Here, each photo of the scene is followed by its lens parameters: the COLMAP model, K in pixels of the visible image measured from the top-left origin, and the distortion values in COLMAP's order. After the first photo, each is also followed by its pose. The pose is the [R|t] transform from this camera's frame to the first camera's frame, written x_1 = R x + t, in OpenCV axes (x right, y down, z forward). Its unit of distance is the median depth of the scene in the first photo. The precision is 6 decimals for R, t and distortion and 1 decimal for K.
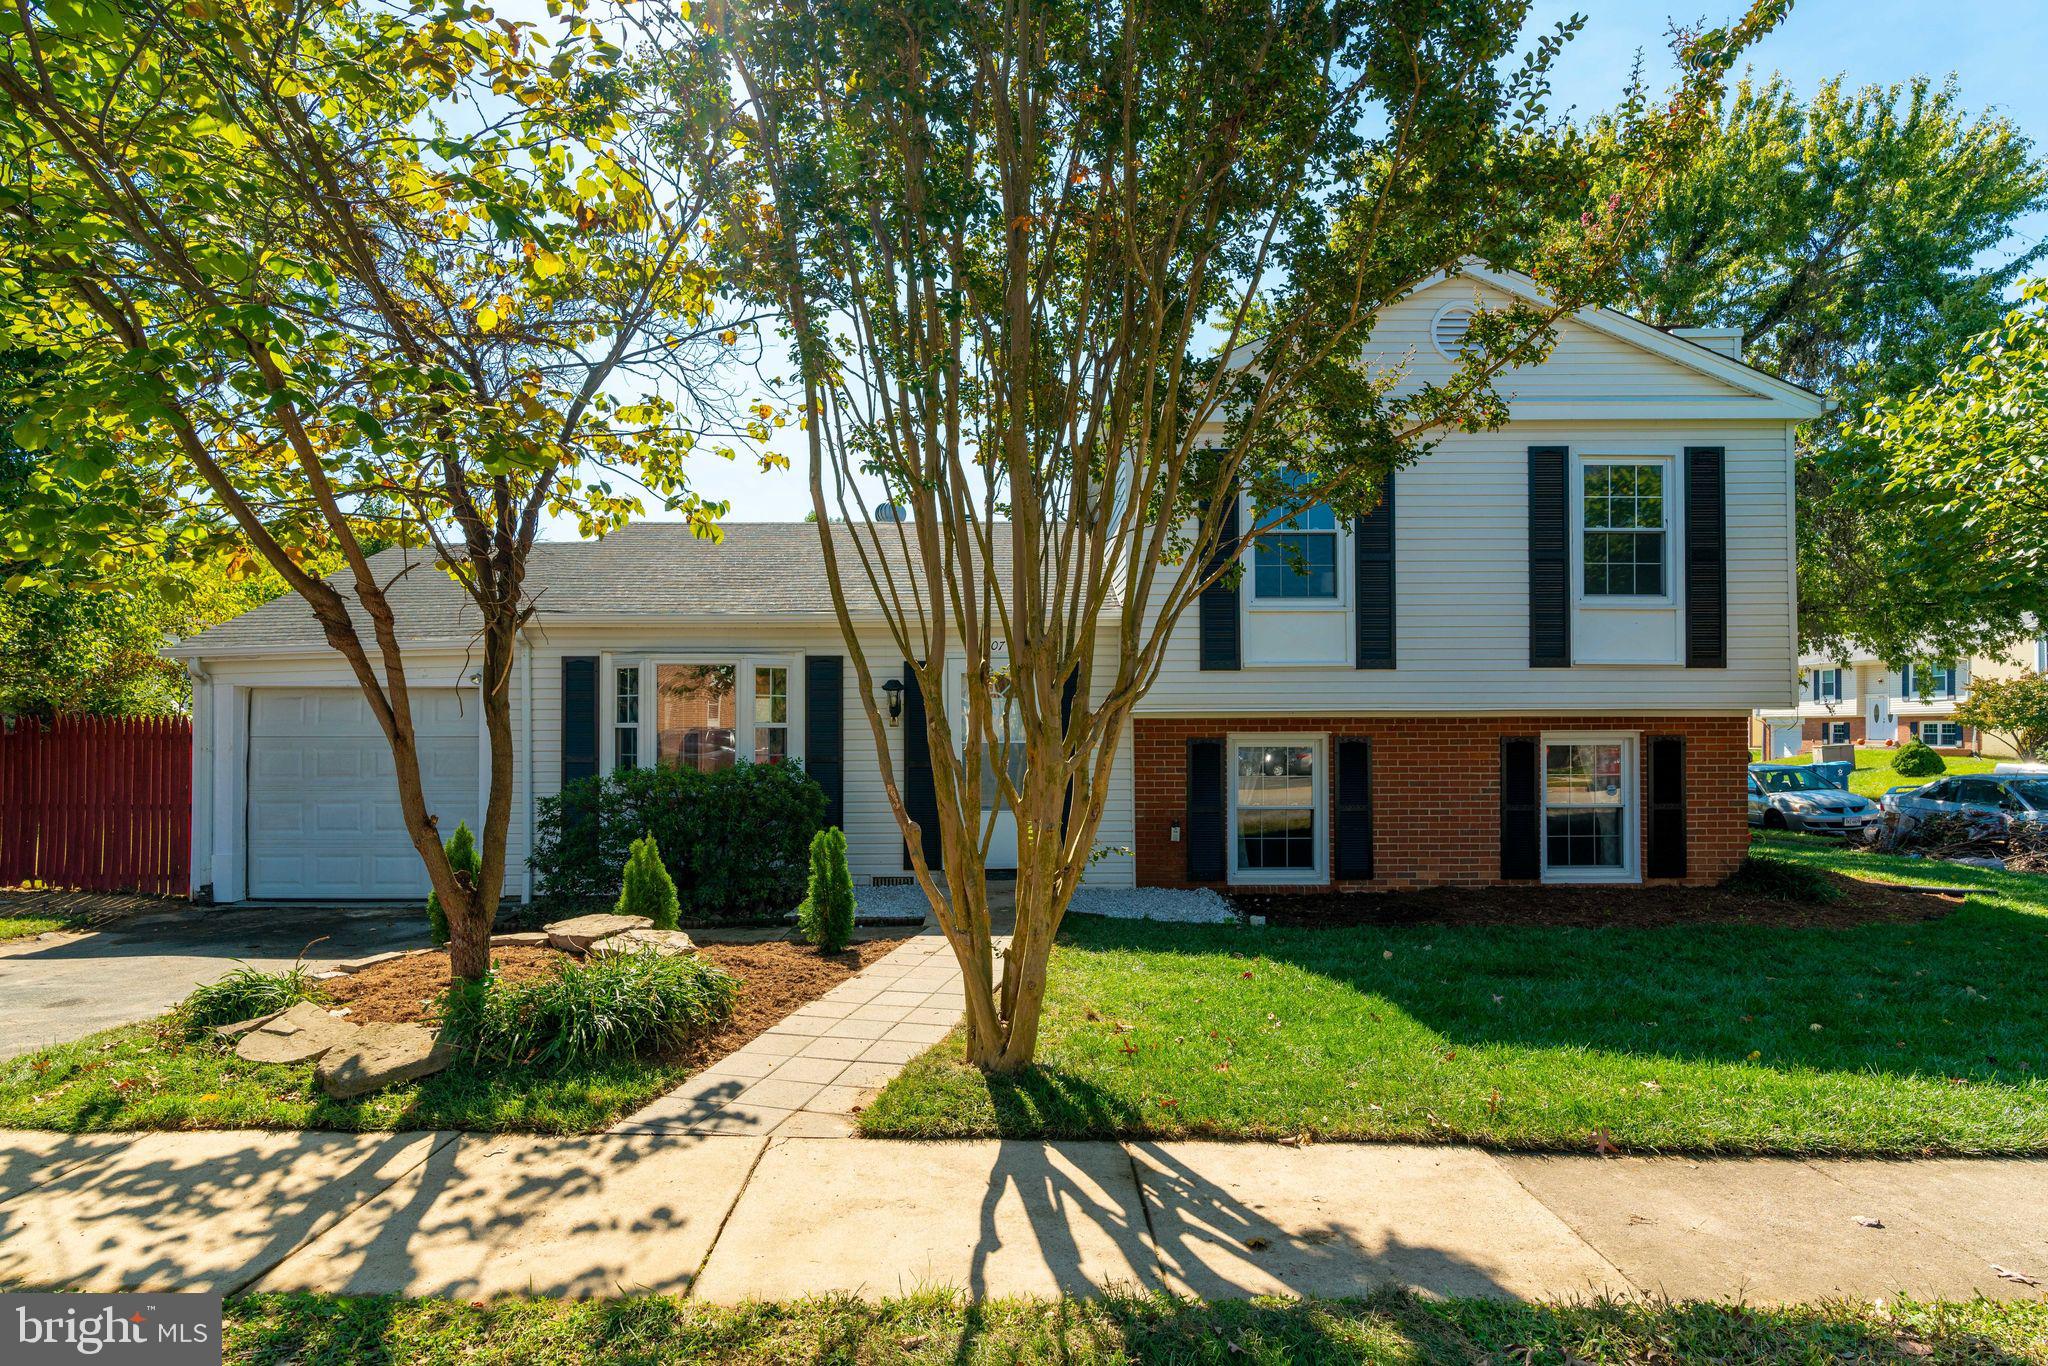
lens RADIAL K [[1048.0, 0, 1018.2], [0, 1048.0, 714.2], [0, 0, 1]] dist [0.002396, 0.000733]
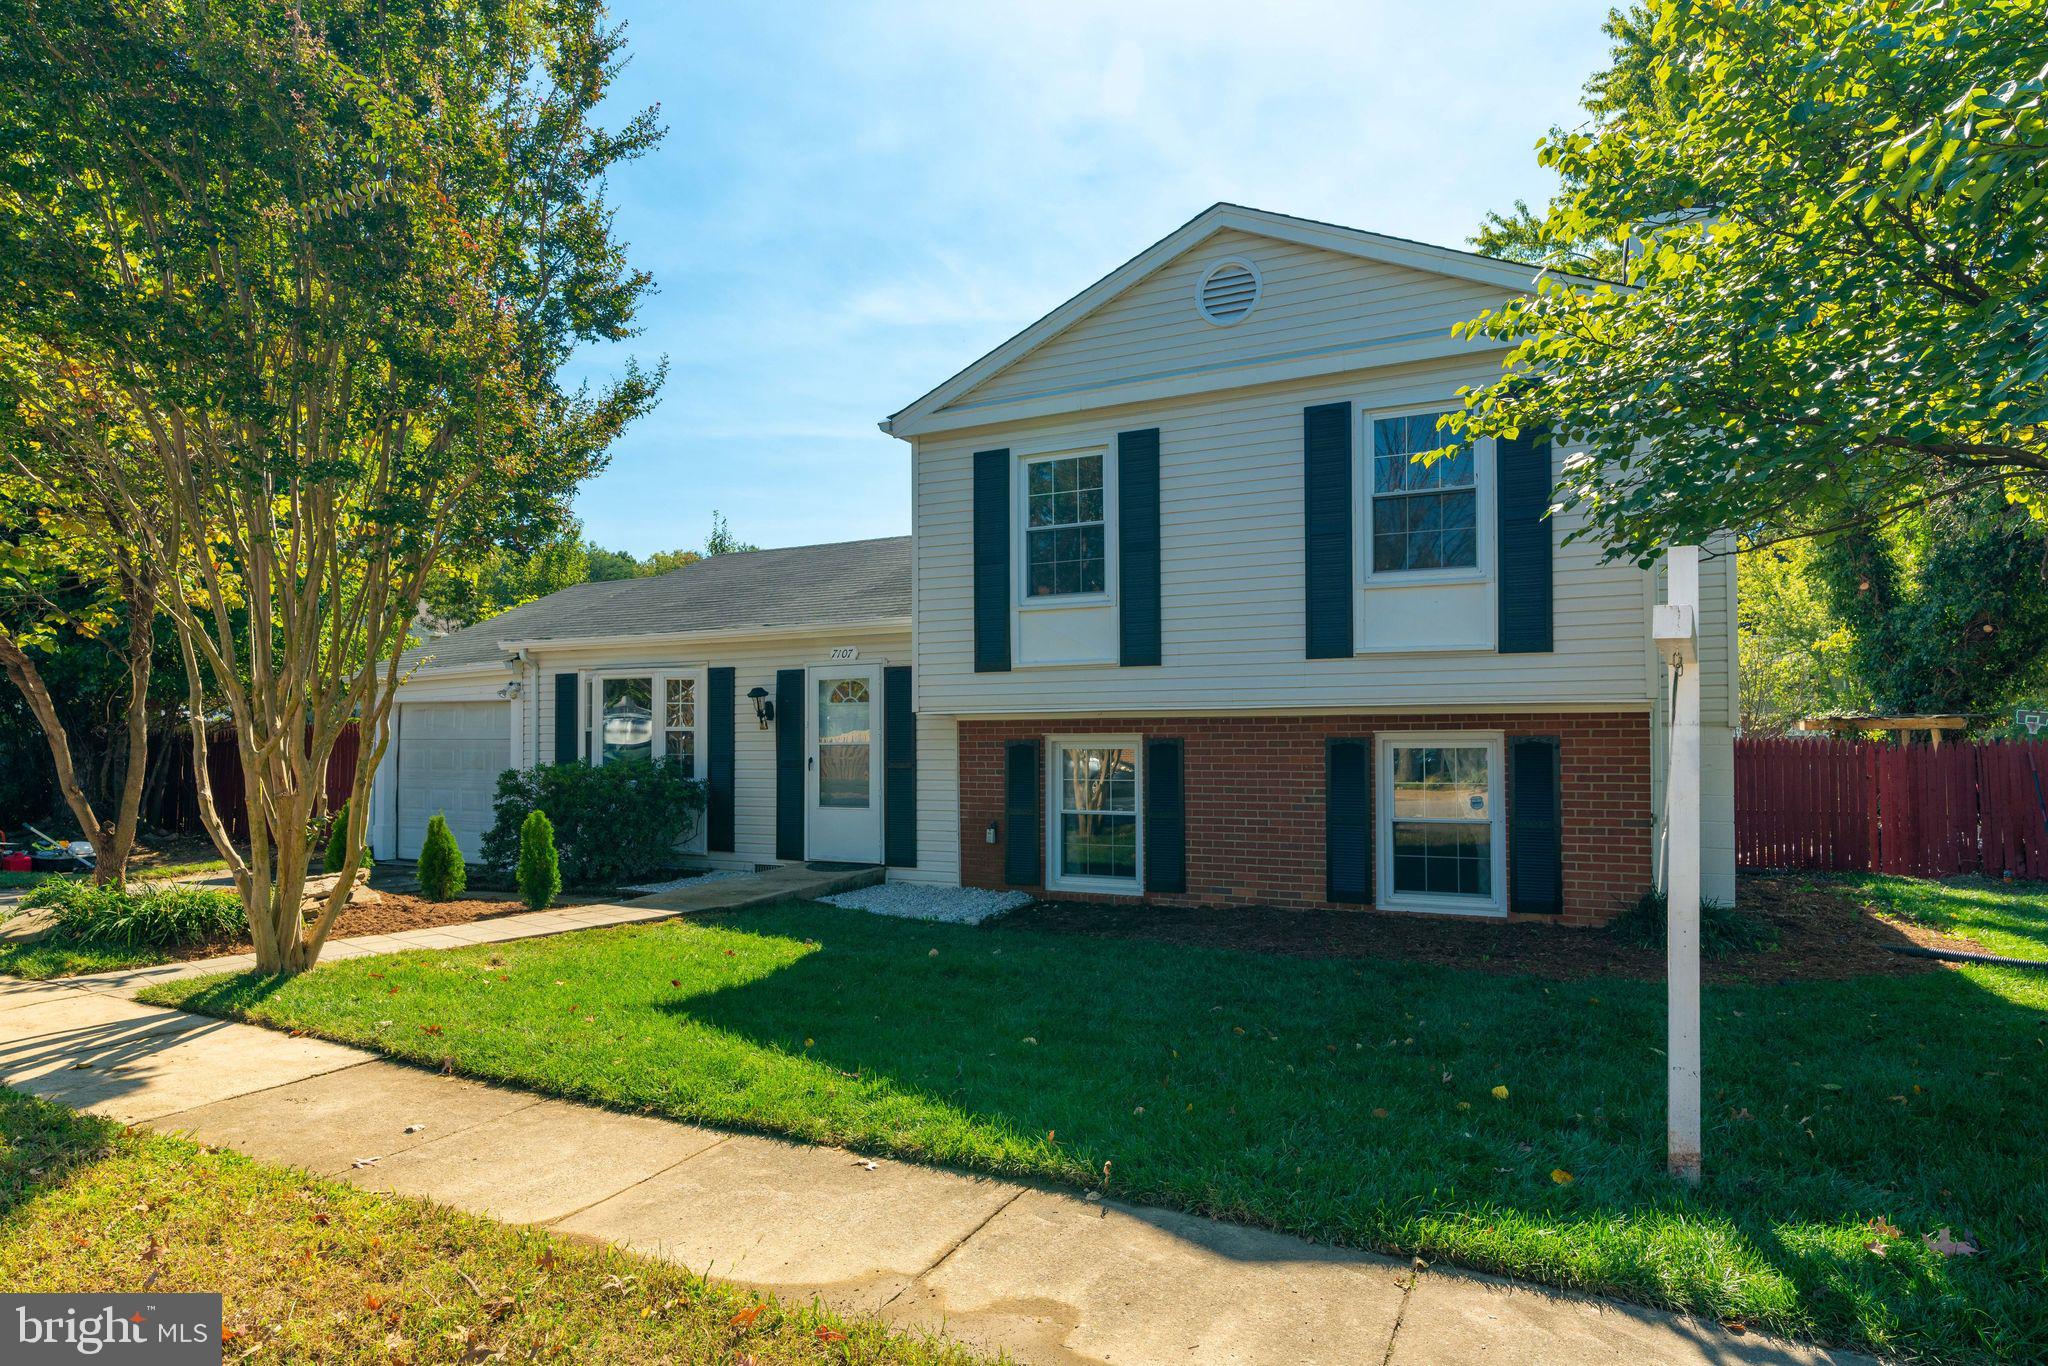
lens RADIAL K [[1168.4, 0, 1012.3], [0, 1168.4, 698.7], [0, 0, 1]] dist [0.003562, -0.000397]
pose [[0.889397, -0.016121, -0.456852, 0.676708], [0.013032, 0.999866, -0.009912, -0.005075], [0.456950, 0.002862, 0.889488, 0.017067]]
